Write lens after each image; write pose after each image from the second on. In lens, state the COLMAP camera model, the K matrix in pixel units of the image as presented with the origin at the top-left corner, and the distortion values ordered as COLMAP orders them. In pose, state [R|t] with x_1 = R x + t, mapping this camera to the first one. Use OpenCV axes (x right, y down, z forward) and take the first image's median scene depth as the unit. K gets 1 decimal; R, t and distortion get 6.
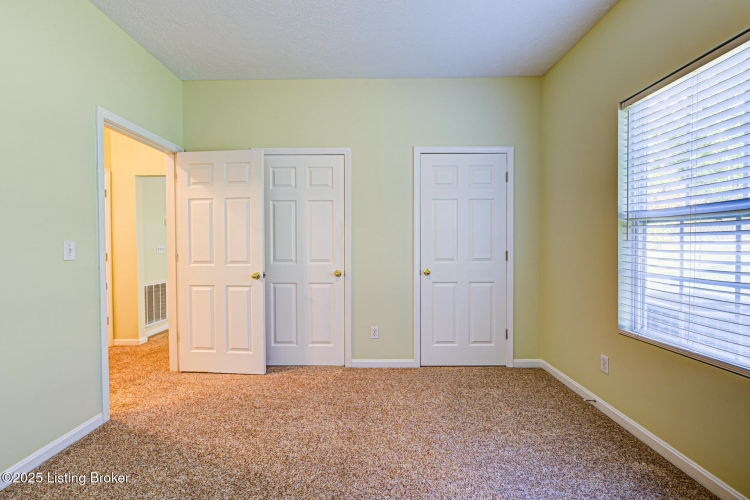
lens RADIAL K [[316.1, 0, 375.7], [0, 316.1, 250.2], [0, 0, 1]] dist [0.001027, 0.000595]
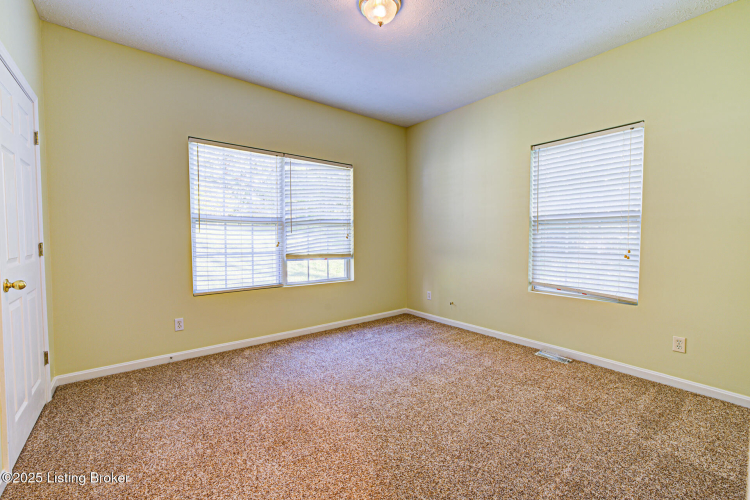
lens RADIAL K [[316.1, 0, 373.3], [0, 316.1, 246.5], [0, 0, 1]] dist [0.001027, 0.000595]
pose [[-0.616349, -0.016520, 0.787300, -0.944325], [0.016983, 0.999269, 0.034263, -0.003861], [-0.787290, 0.034489, -0.615617, 1.319875]]
